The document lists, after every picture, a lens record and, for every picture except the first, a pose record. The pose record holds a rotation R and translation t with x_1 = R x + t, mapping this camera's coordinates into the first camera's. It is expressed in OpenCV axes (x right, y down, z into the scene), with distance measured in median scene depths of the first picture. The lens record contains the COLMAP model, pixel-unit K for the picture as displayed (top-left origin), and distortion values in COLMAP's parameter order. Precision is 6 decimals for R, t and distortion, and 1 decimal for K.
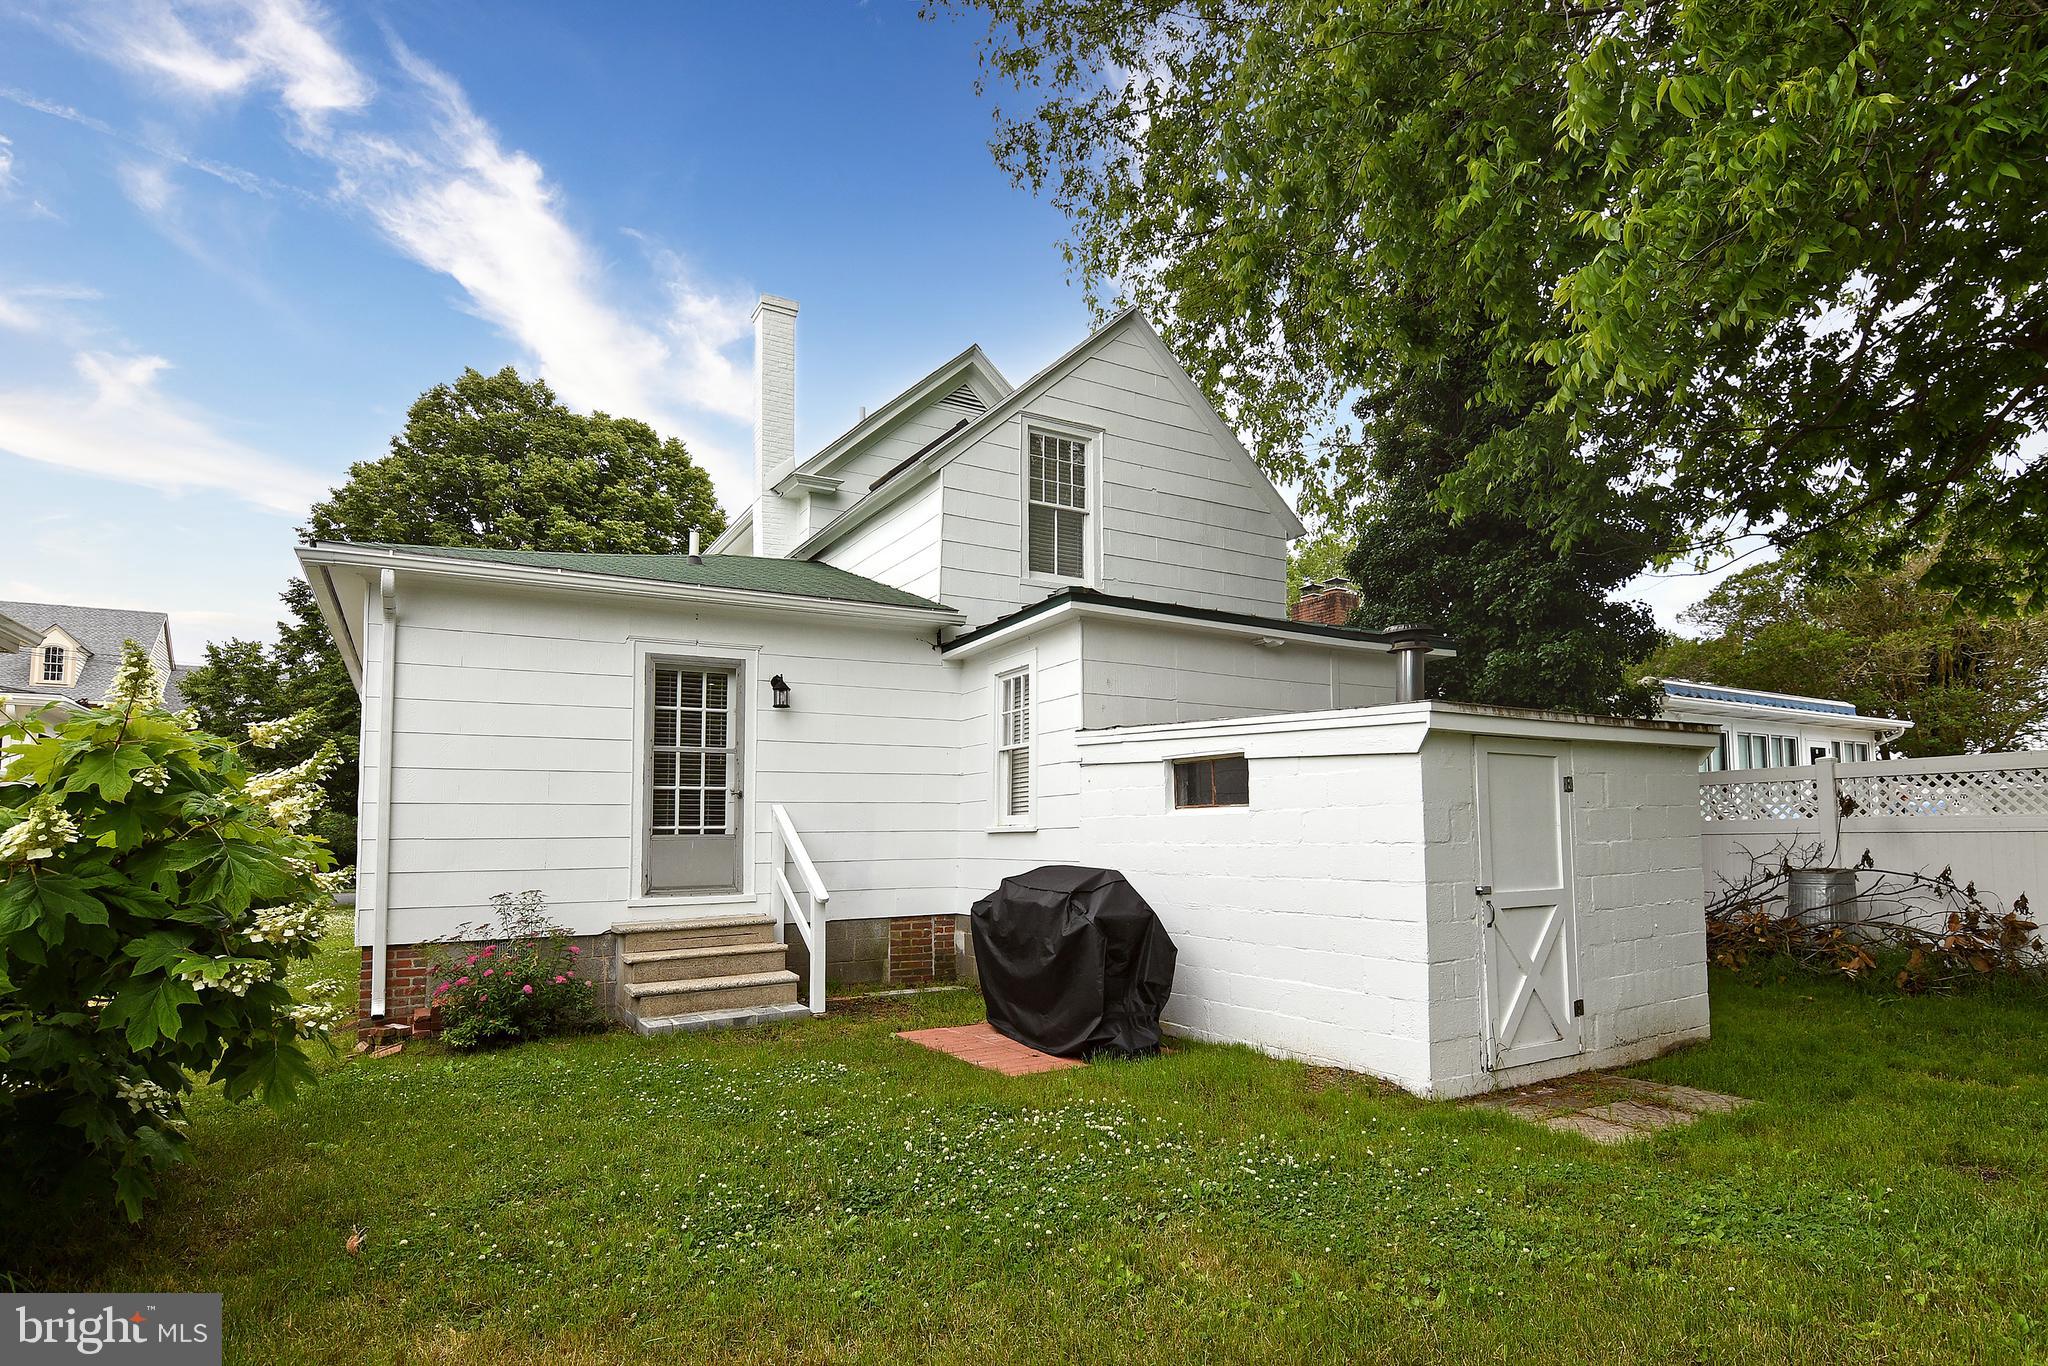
lens RADIAL K [[957.3, 0, 1022.8], [0, 957.3, 737.4], [0, 0, 1]] dist [-0.002057, -0.000208]
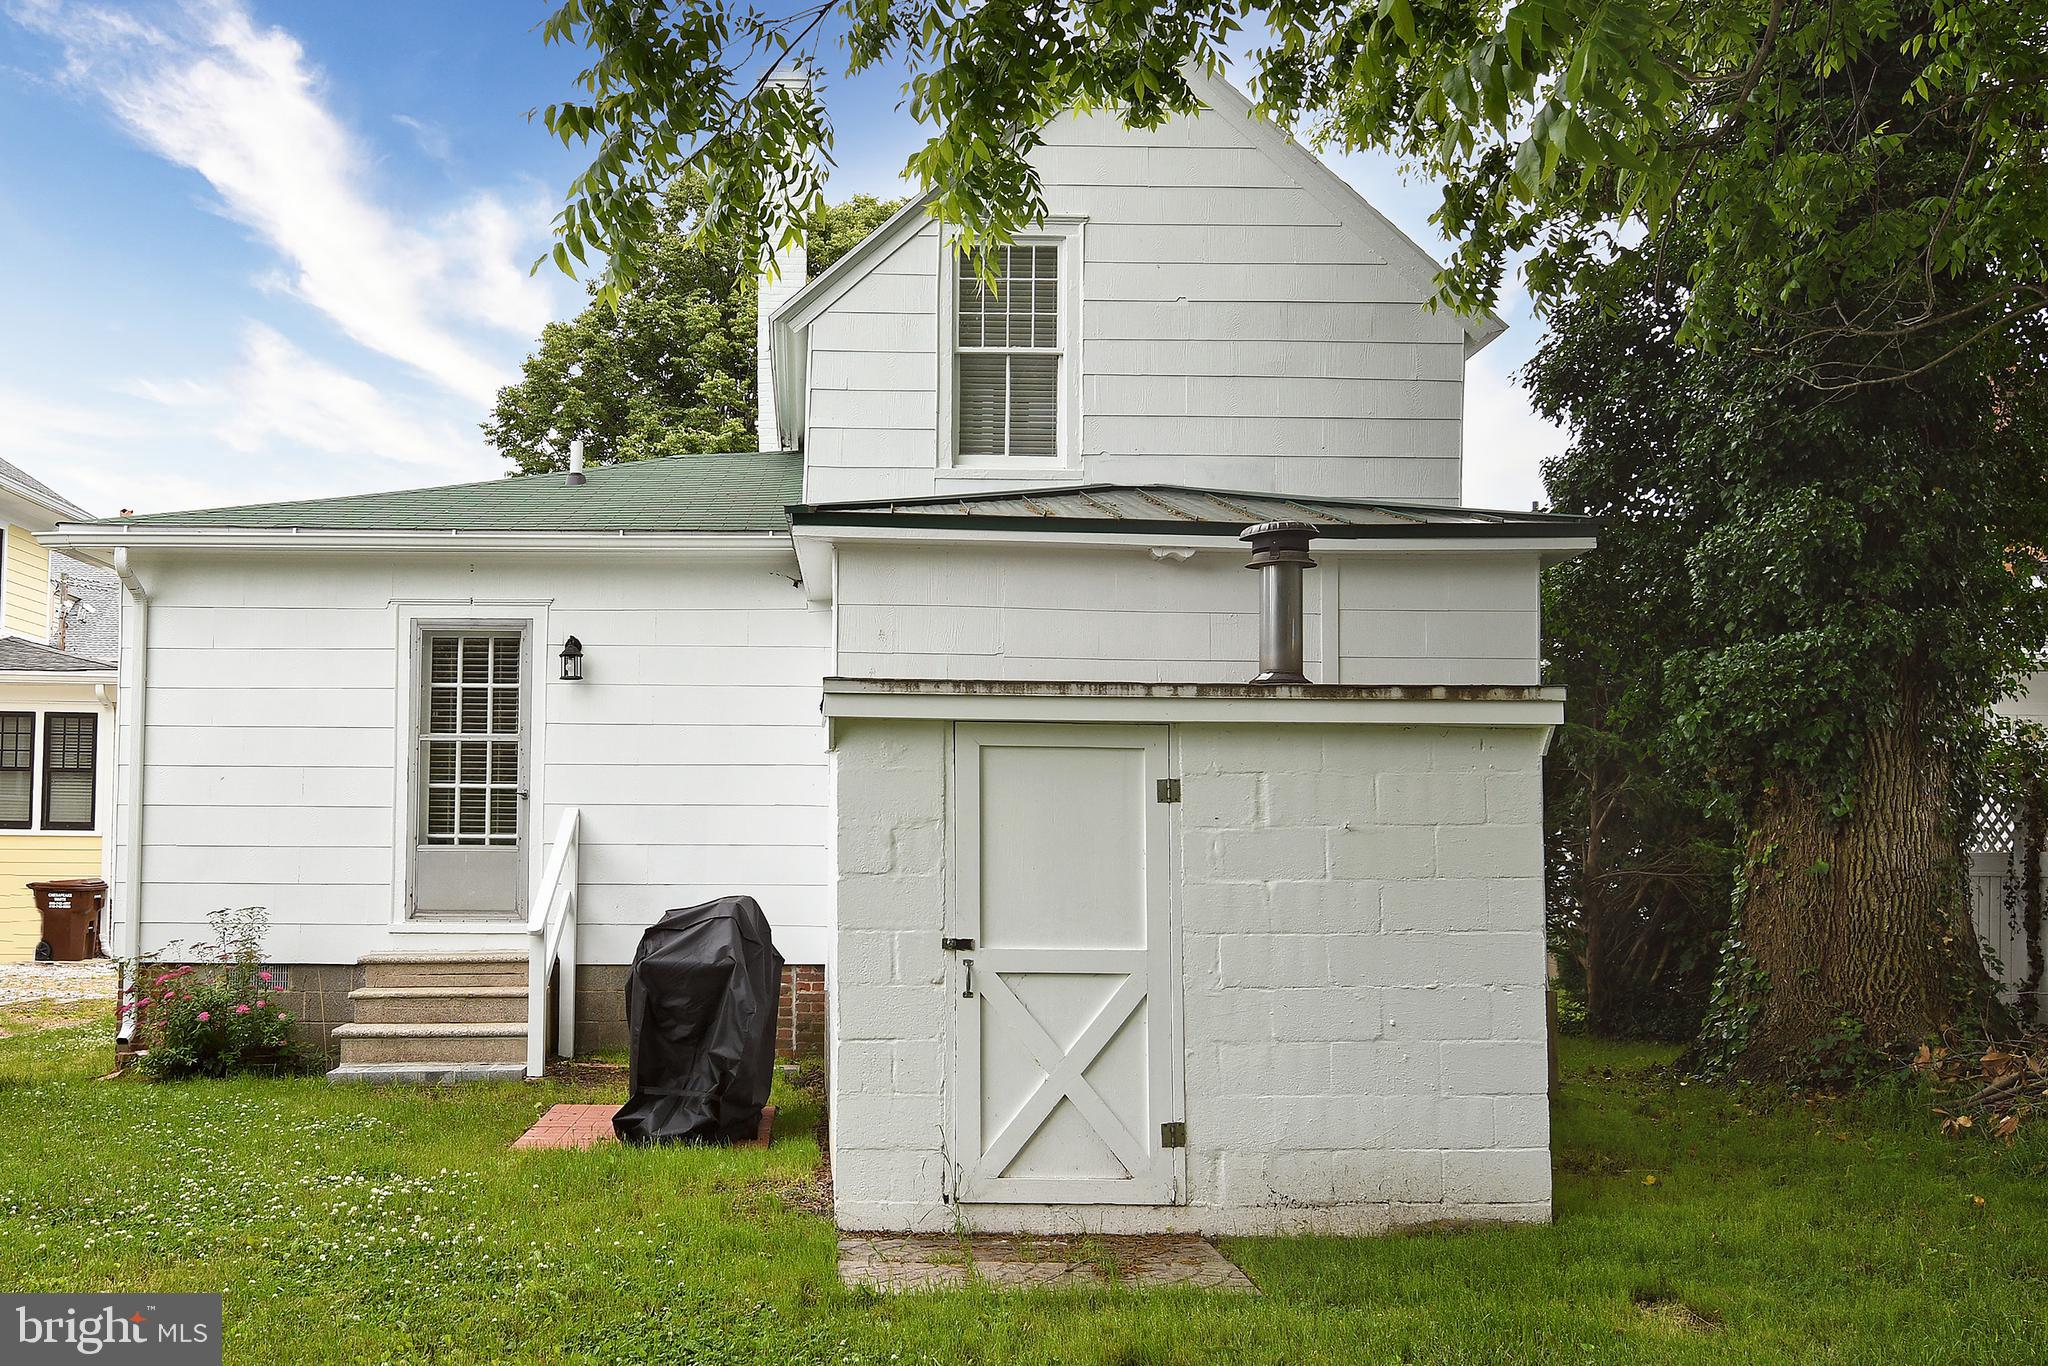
lens RADIAL K [[1770.2, 0, 1024.0], [0, 1770.2, 683.0], [0, 0, 1]] dist [0.010077, 0.006157]
pose [[0.883069, -0.025593, -0.468544, 0.760327], [0.029176, 0.999574, 0.000388, -0.019802], [0.468335, -0.014013, 0.883440, -0.077095]]
